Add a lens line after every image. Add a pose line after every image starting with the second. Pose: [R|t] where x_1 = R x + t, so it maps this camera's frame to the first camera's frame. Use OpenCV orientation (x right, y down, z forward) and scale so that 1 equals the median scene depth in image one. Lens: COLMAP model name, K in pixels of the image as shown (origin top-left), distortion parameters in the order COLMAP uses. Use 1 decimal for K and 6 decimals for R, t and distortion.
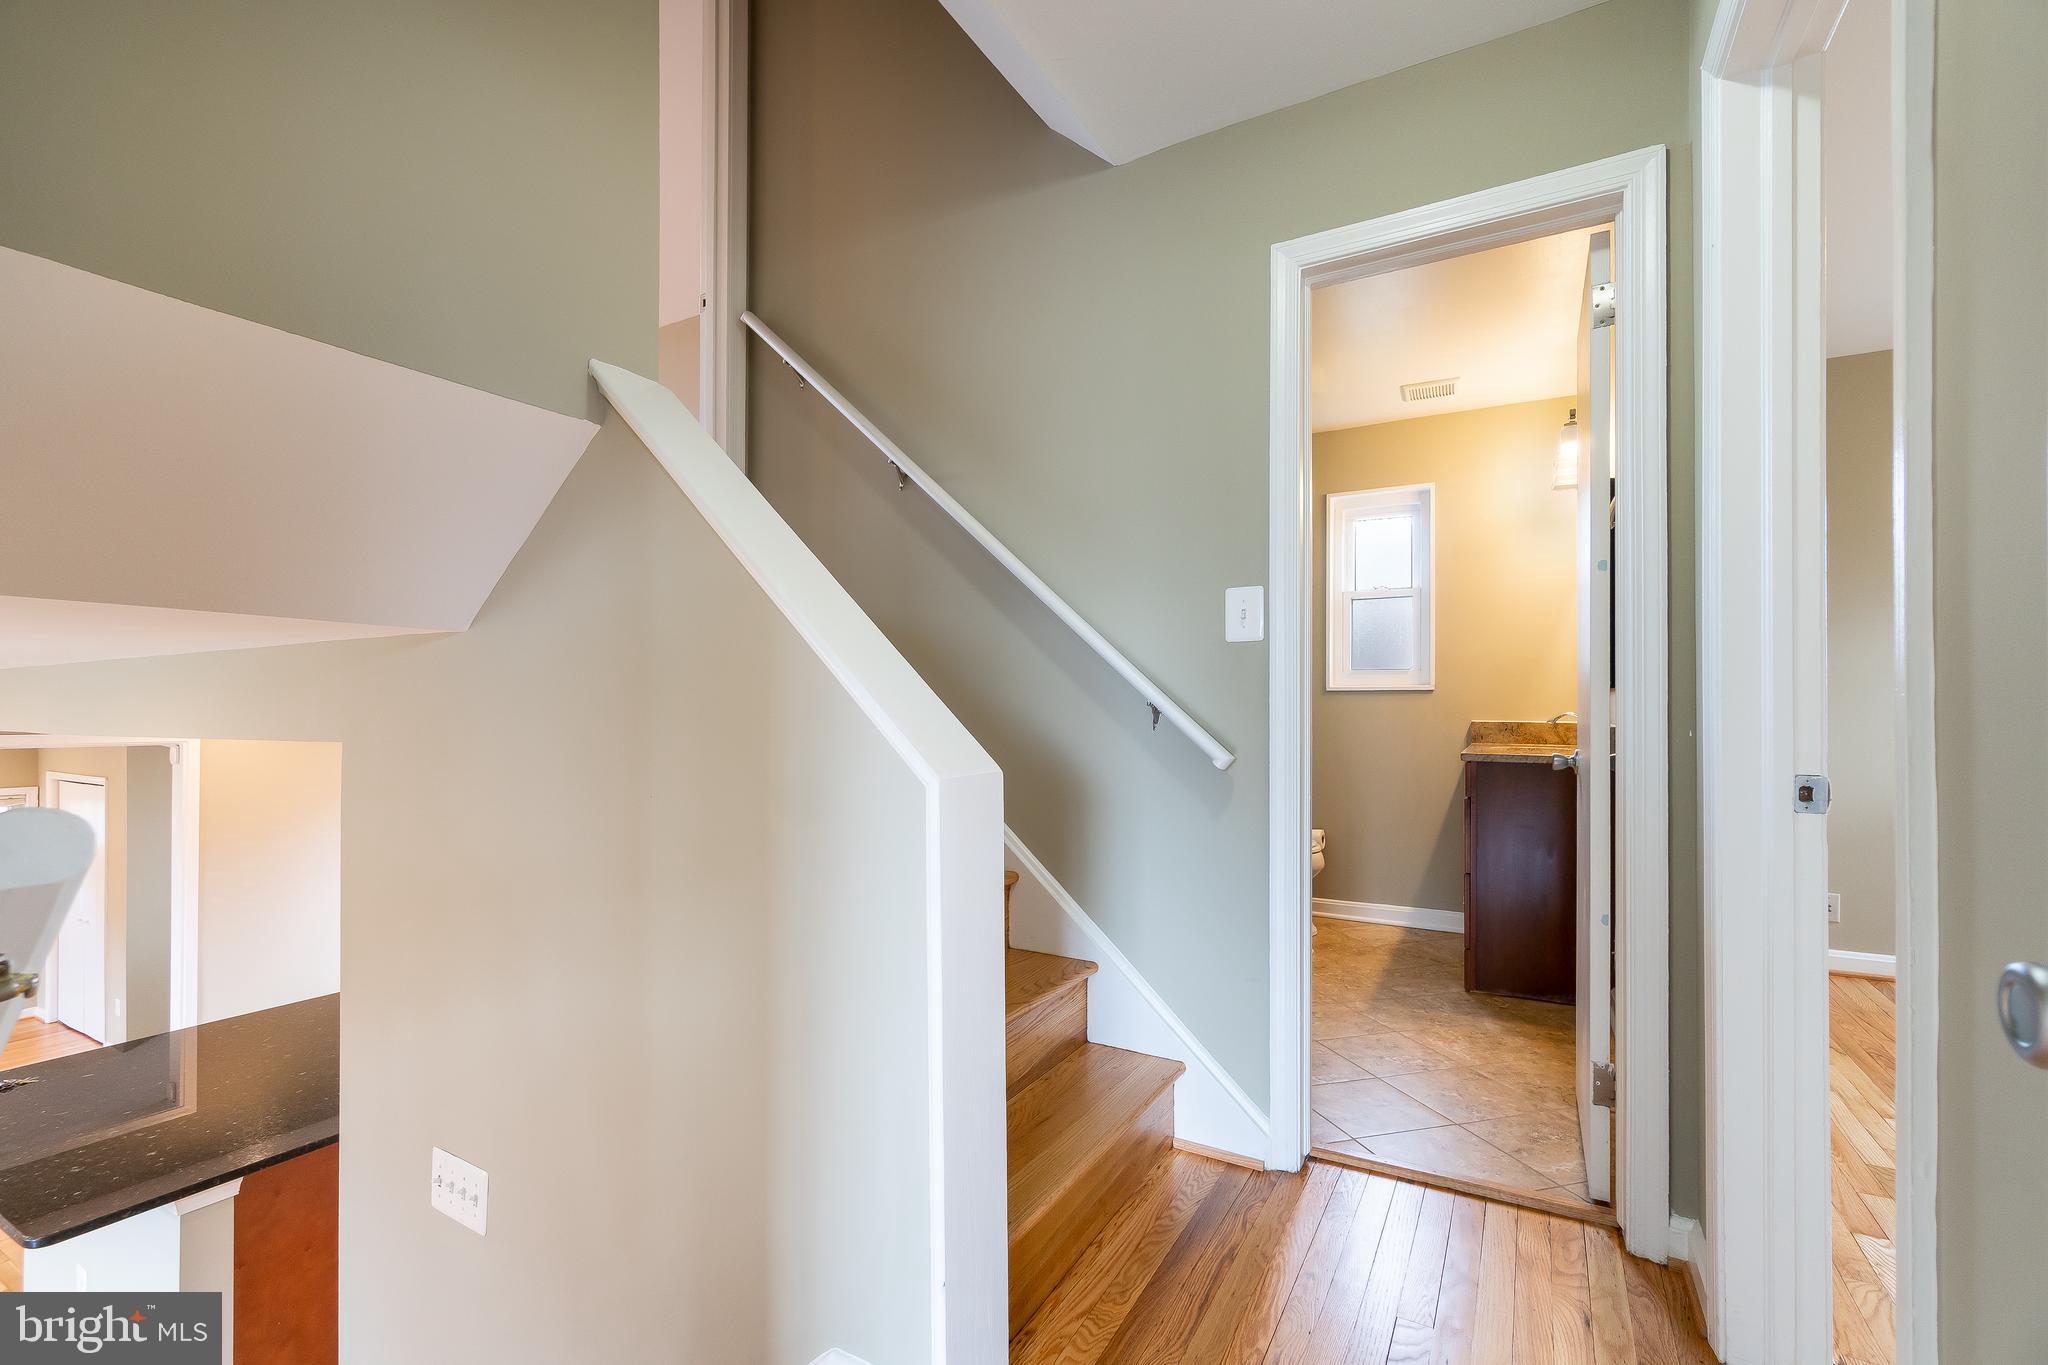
lens RADIAL K [[886.0, 0, 1007.4], [0, 886.0, 700.8], [0, 0, 1]] dist [0.002351, -0.000384]
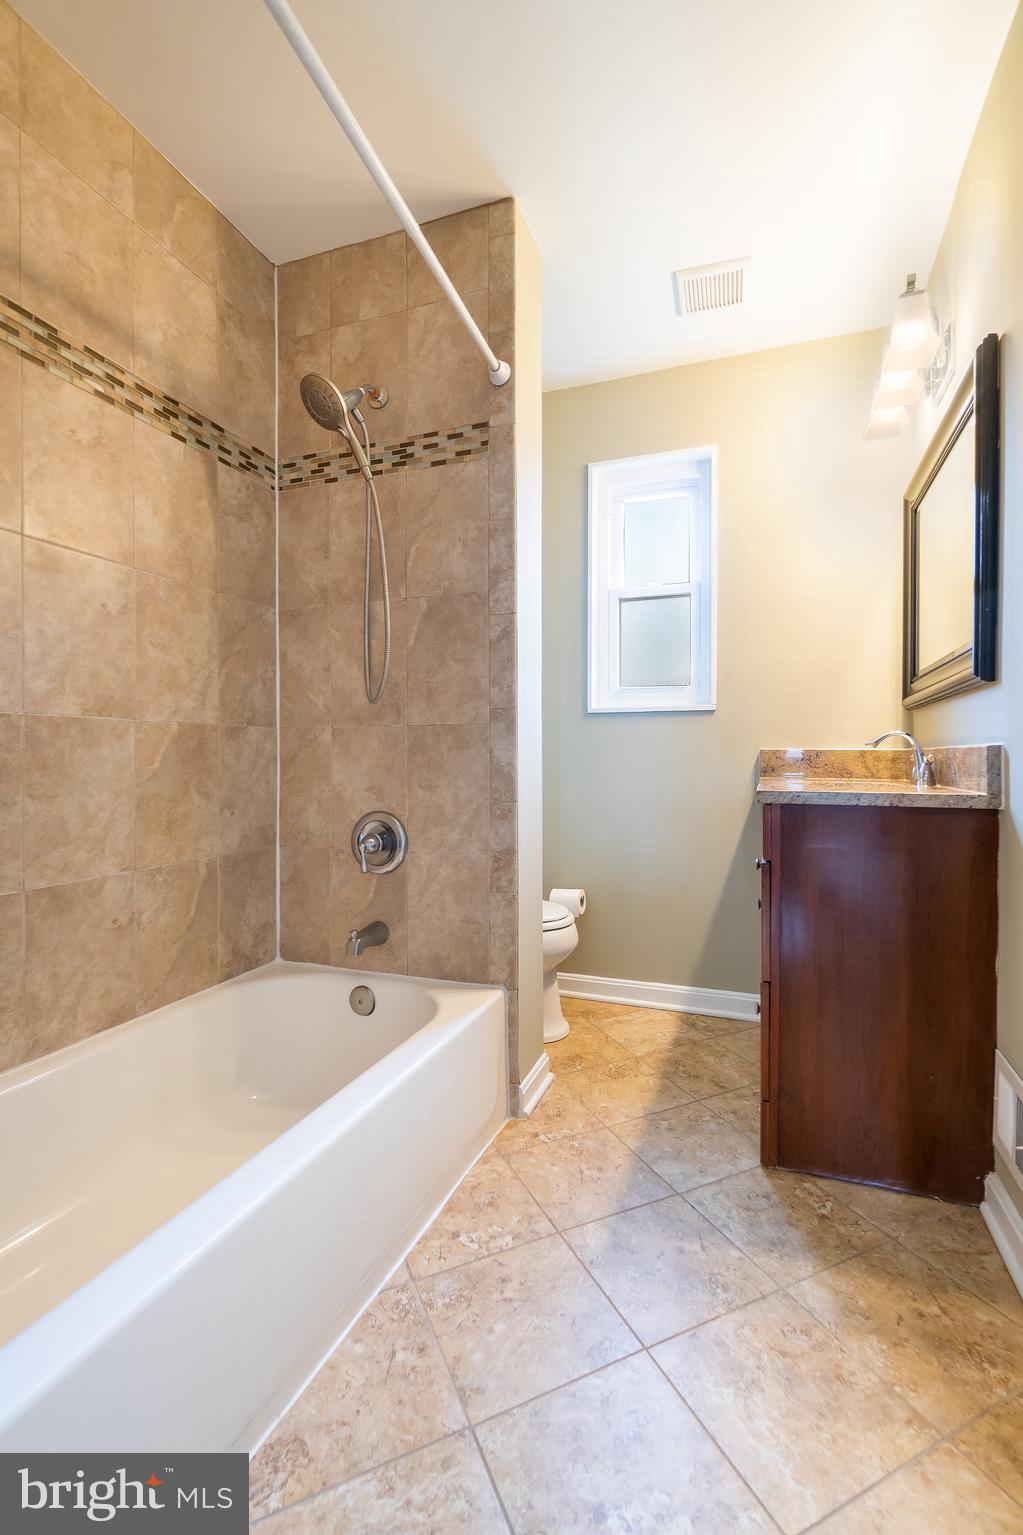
lens RADIAL K [[664.1, 0, 522.3], [0, 664.1, 763.2], [0, 0, 1]] dist [0.002351, -0.000384]
pose [[0.985979, -0.005235, 0.166788, 0.240660], [0.002746, 0.999881, 0.015148, 0.028403], [-0.166848, -0.014478, 0.985876, 0.503270]]
